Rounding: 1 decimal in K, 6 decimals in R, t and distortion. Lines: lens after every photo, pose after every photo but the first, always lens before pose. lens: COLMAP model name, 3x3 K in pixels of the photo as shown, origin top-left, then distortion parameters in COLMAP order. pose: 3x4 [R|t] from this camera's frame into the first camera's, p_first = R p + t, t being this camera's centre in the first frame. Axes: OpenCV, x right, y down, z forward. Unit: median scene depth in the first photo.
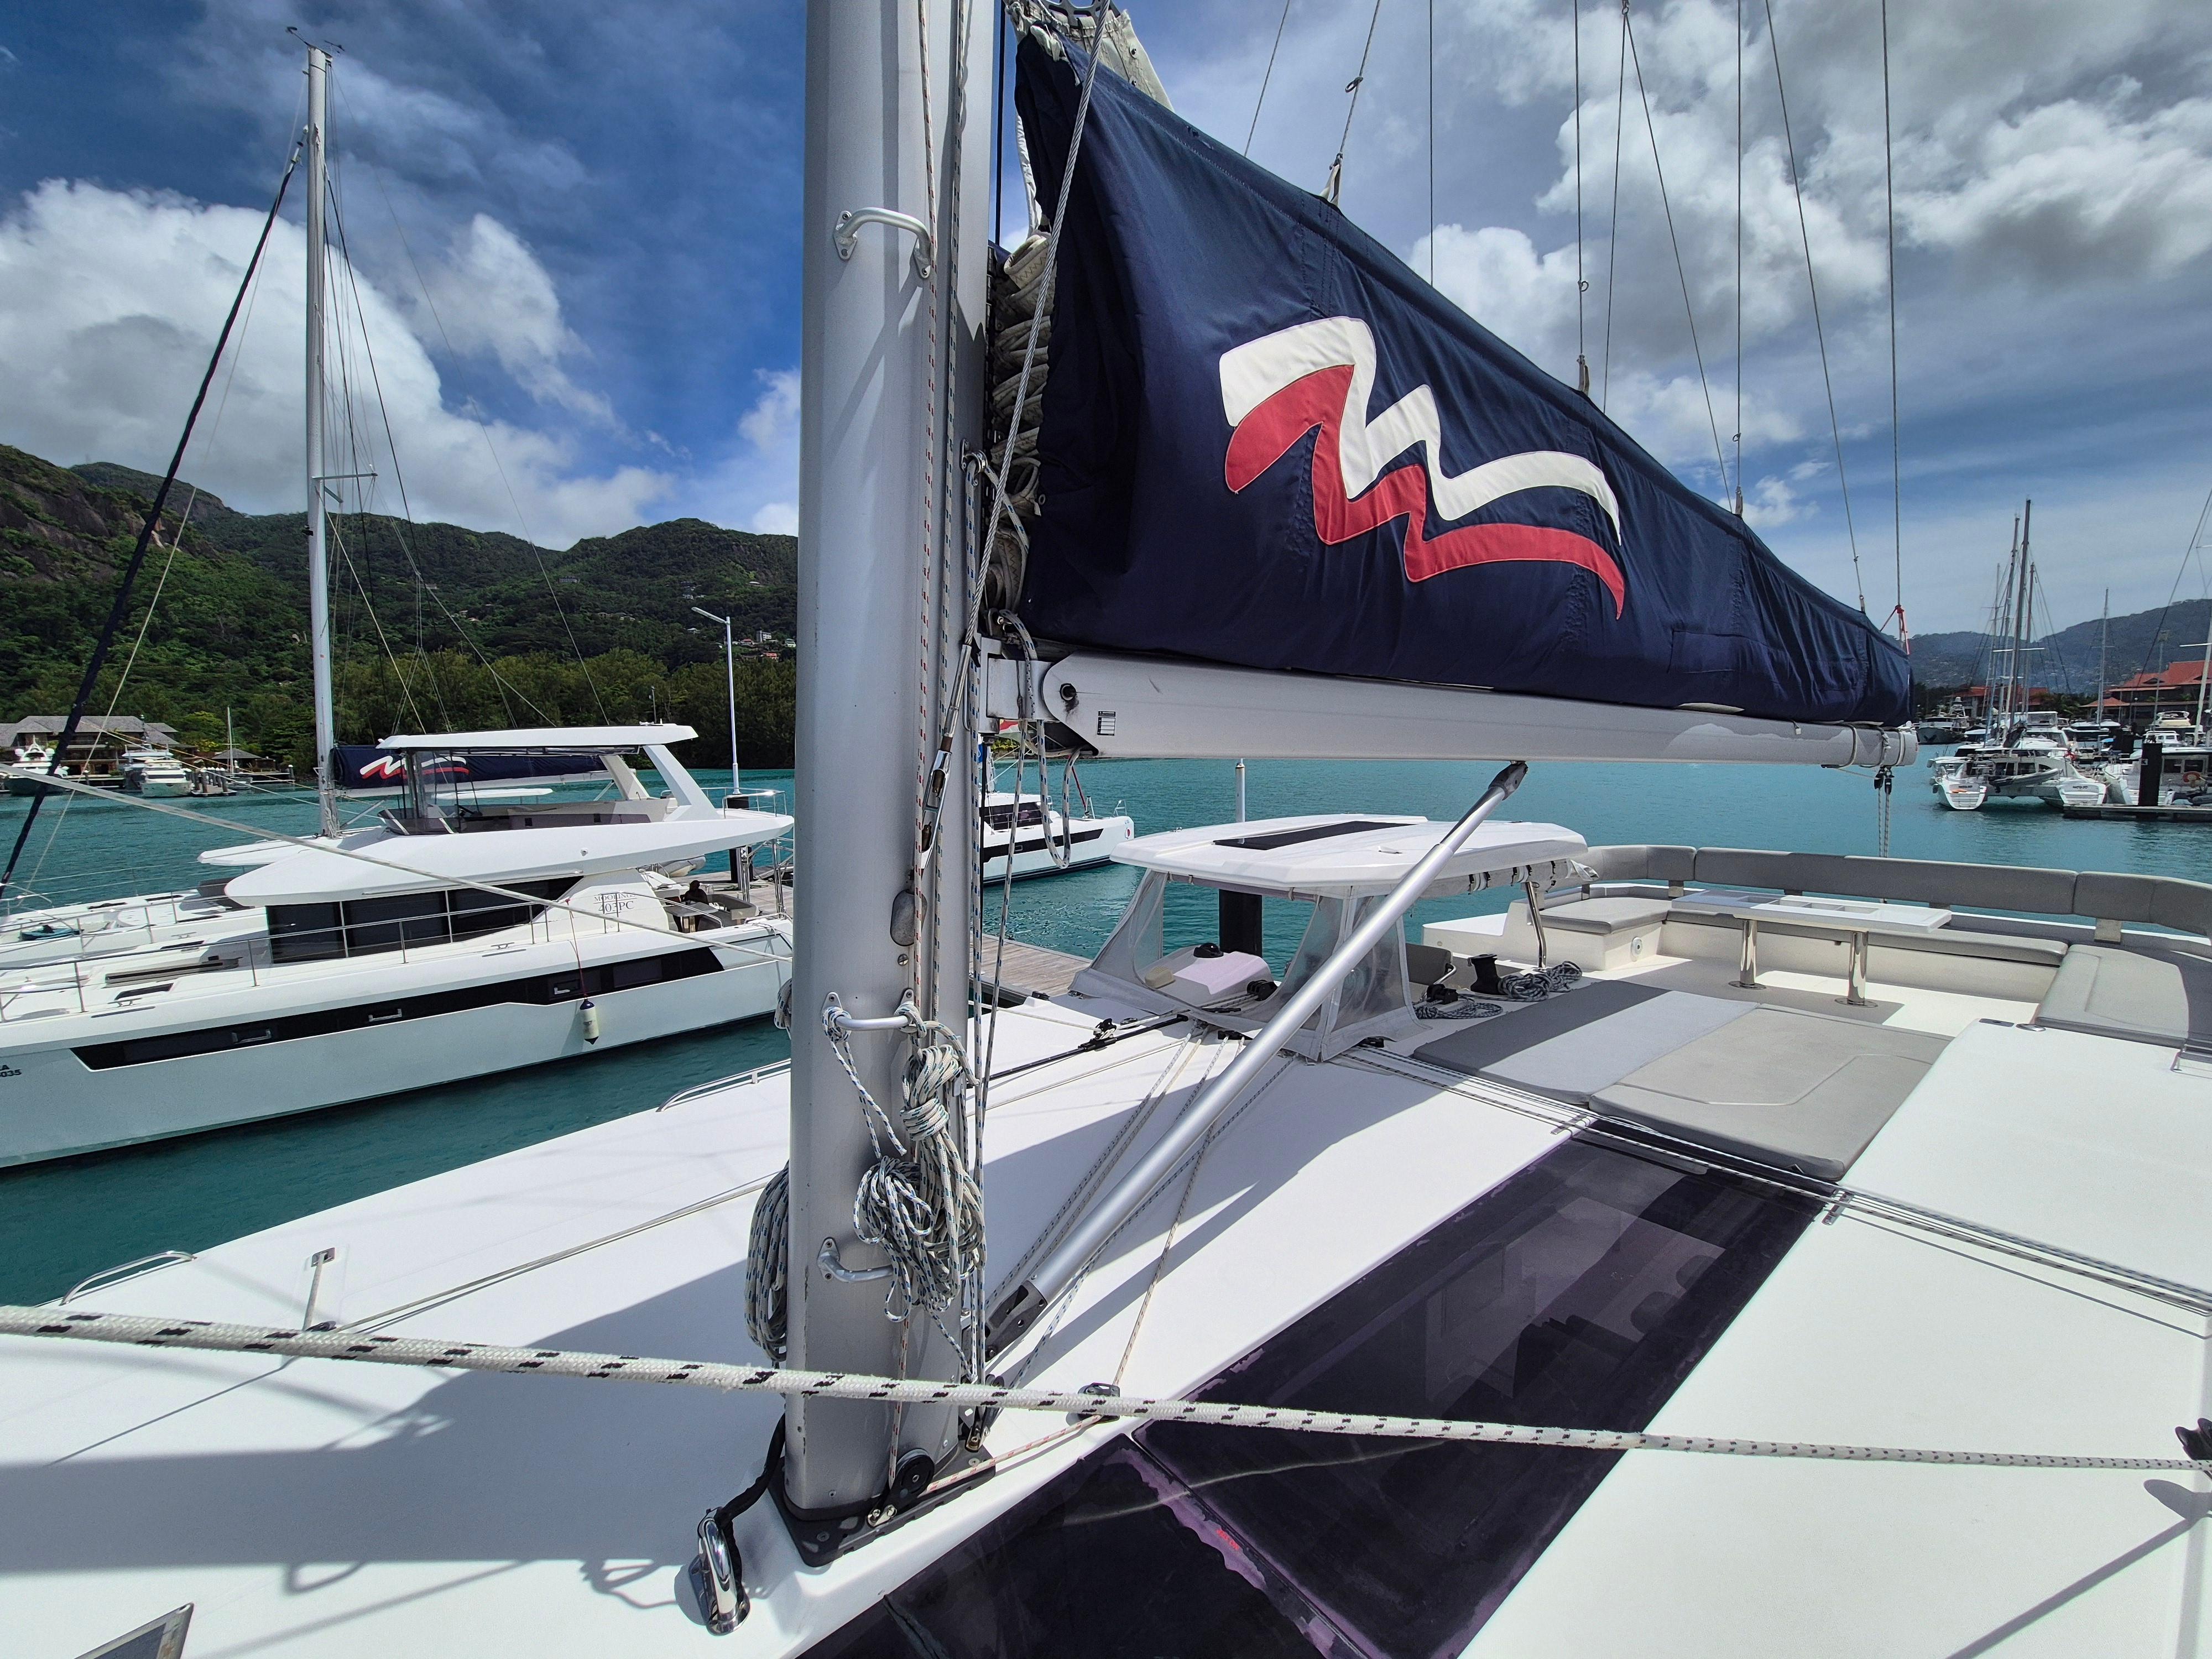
lens RADIAL K [[931.9, 0, 1094.6], [0, 931.9, 820.8], [0, 0, 1]] dist [0.019157, -0.000452]
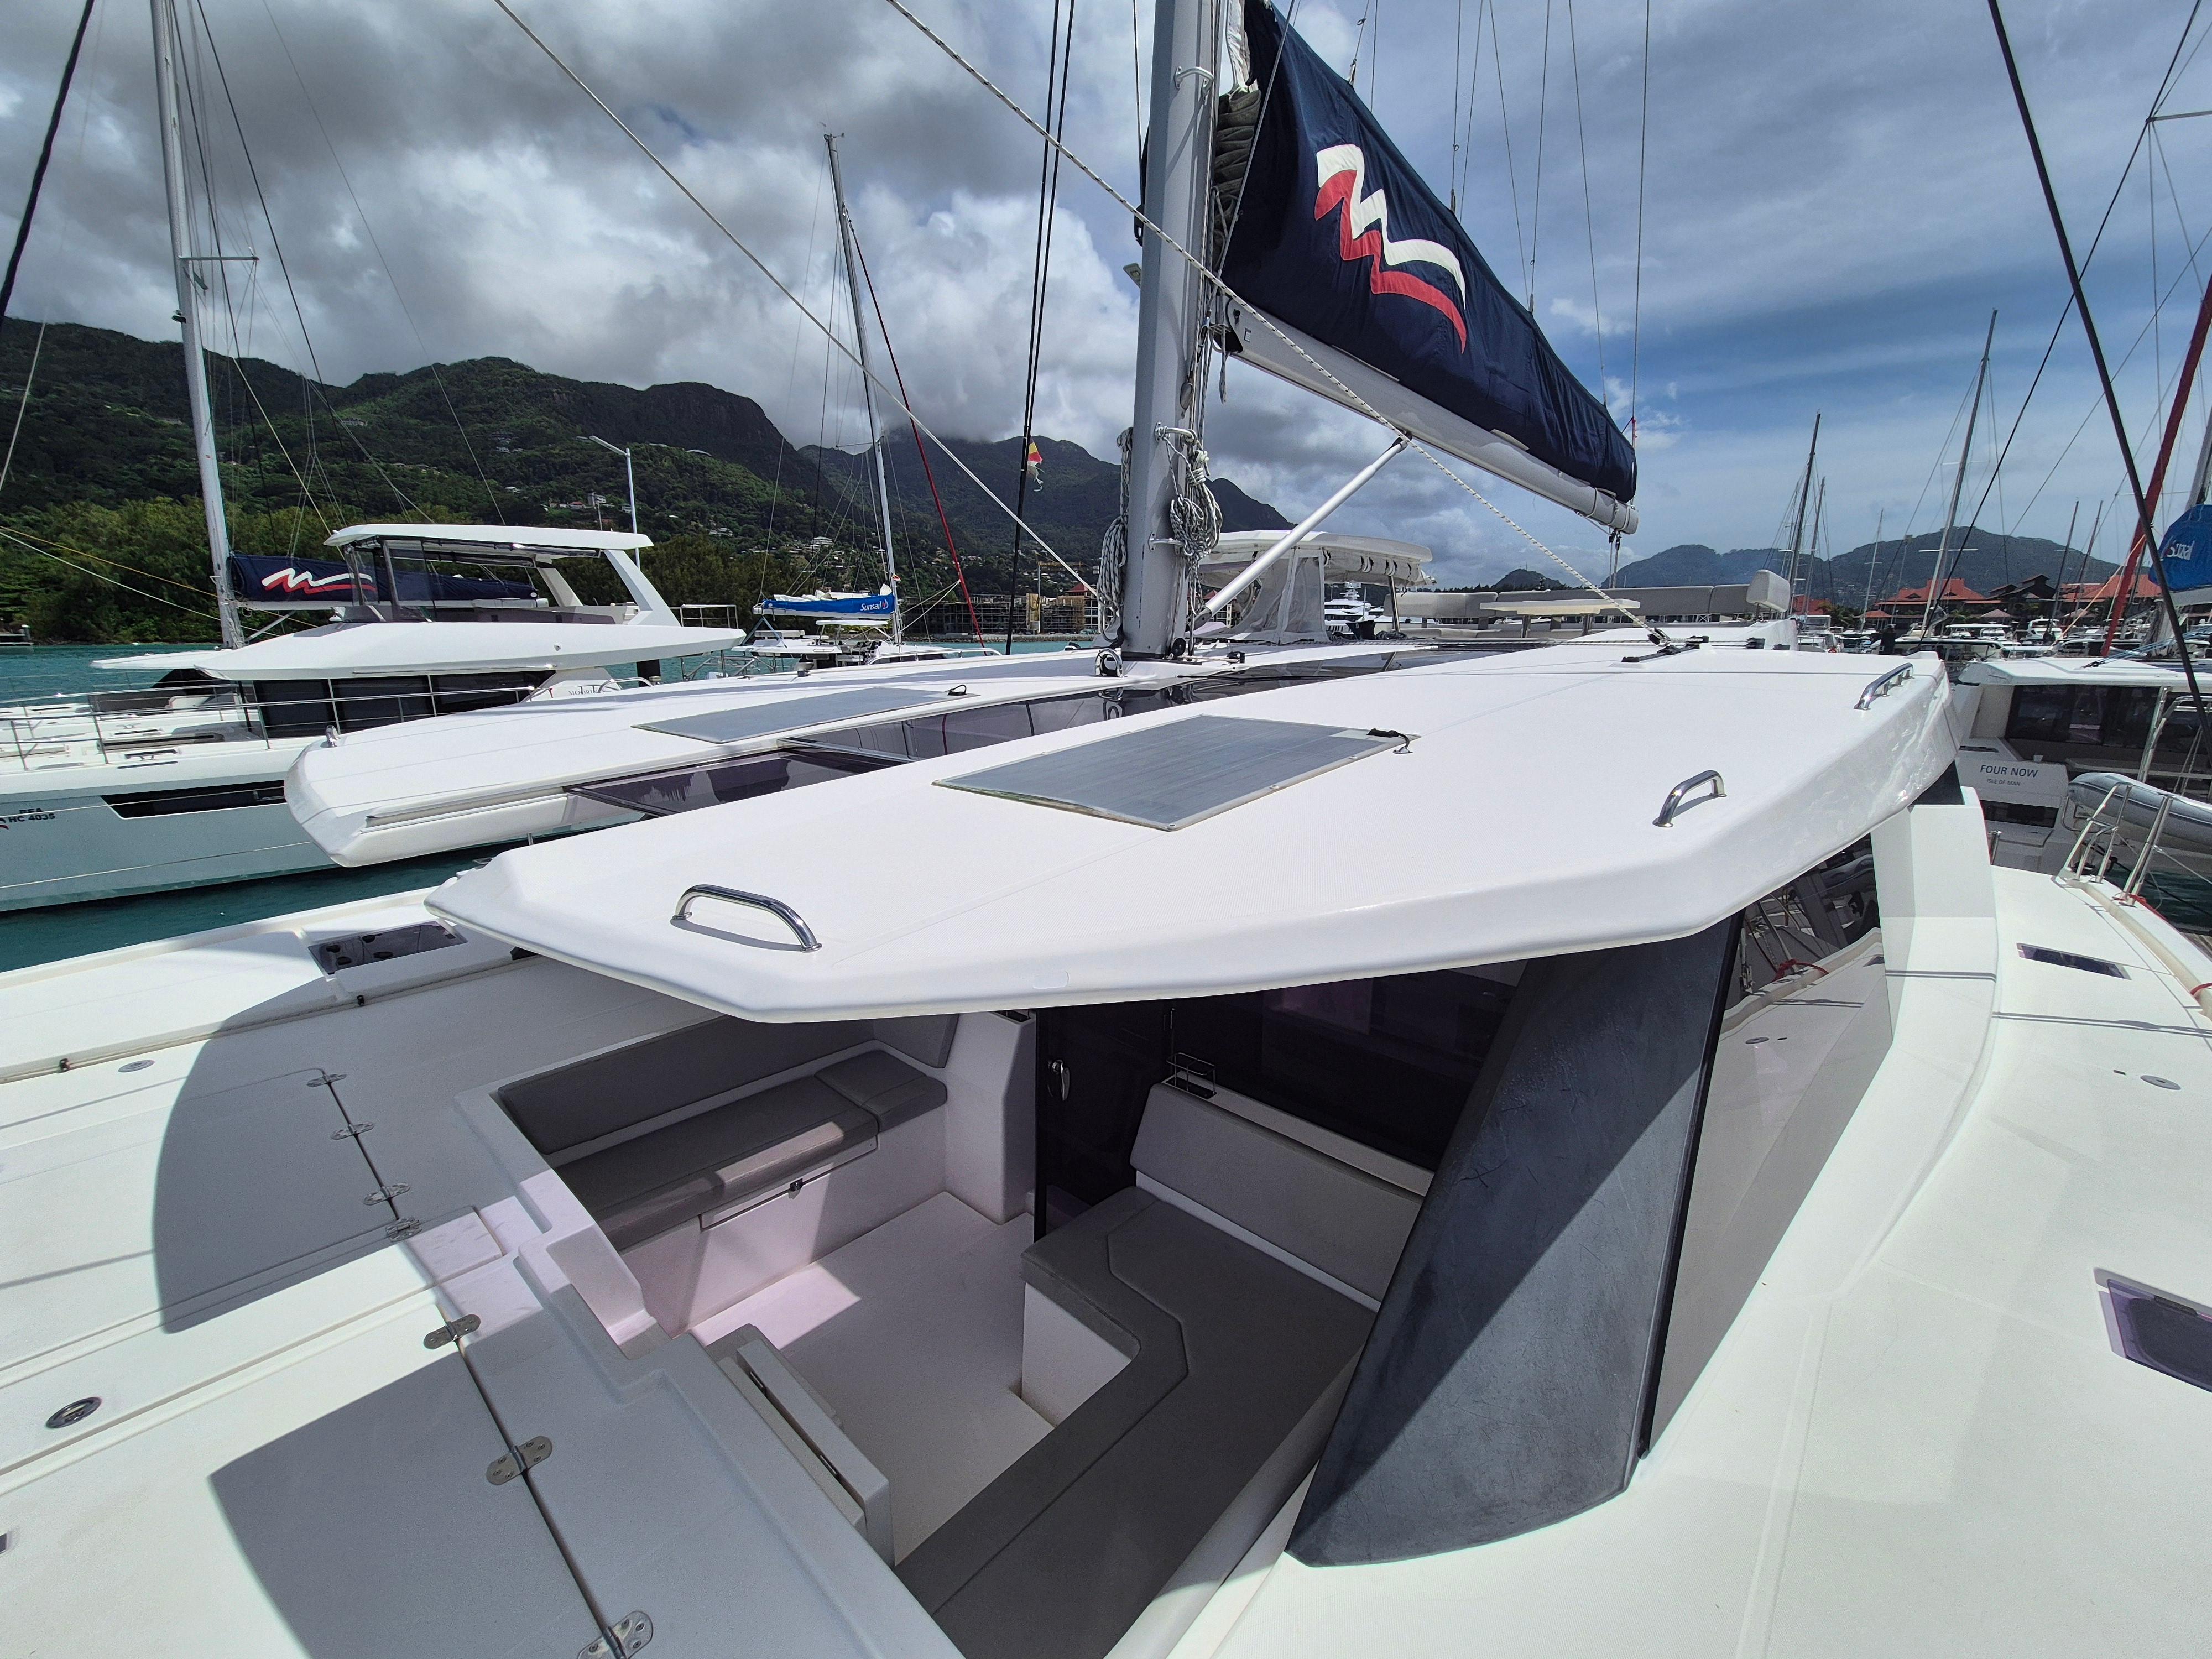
lens RADIAL K [[913.4, 0, 1109.8], [0, 913.4, 847.6], [0, 0, 1]] dist [0.017708, -0.005728]
pose [[0.987451, -0.012455, 0.157432, -0.369853], [-0.010307, 0.989678, 0.142940, 0.438351], [-0.157587, -0.142769, 0.977130, -0.696479]]
